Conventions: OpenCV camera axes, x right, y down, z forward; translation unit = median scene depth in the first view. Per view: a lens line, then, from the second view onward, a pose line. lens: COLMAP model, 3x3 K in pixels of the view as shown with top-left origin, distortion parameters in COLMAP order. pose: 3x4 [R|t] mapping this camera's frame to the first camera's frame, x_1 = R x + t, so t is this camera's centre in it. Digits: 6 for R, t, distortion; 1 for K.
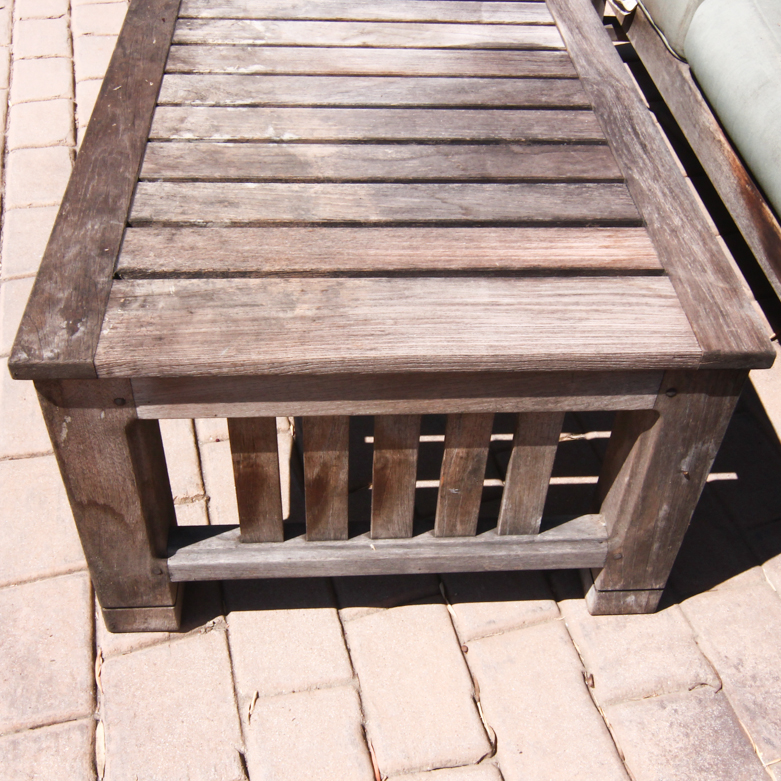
lens RADIAL K [[948.4, 0, 394.3], [0, 948.4, 393.3], [0, 0, 1]] dist [-0.004550, 0.000000]
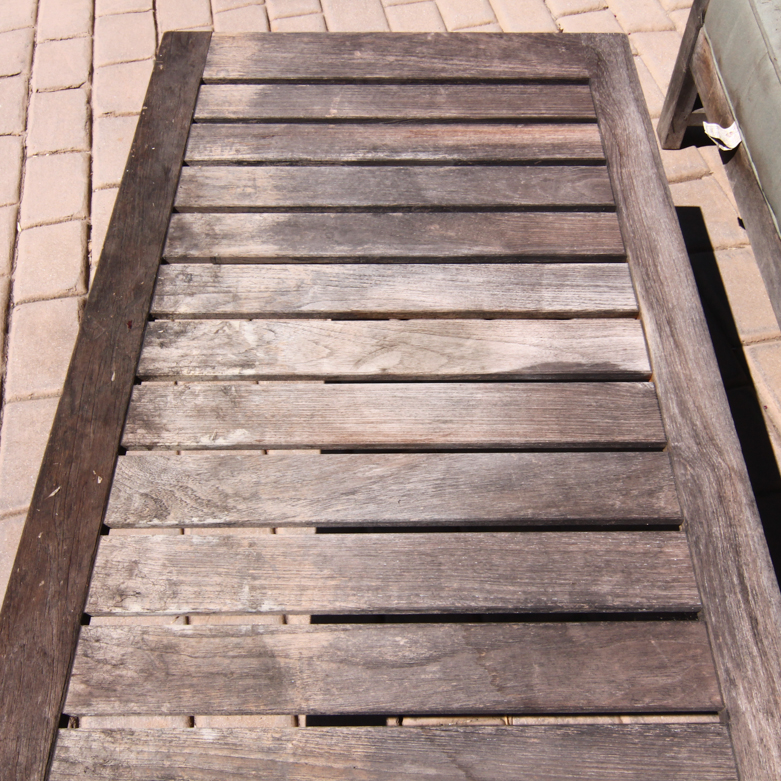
lens RADIAL K [[809.4, 0, 391.6], [0, 809.4, 390.1], [0, 0, 1]] dist [0.003902, 0.000000]
pose [[0.996666, 0.030524, -0.075668, 0.025293], [-0.014064, 0.977774, 0.209188, -0.504929], [0.080372, -0.207426, 0.974943, 0.369319]]
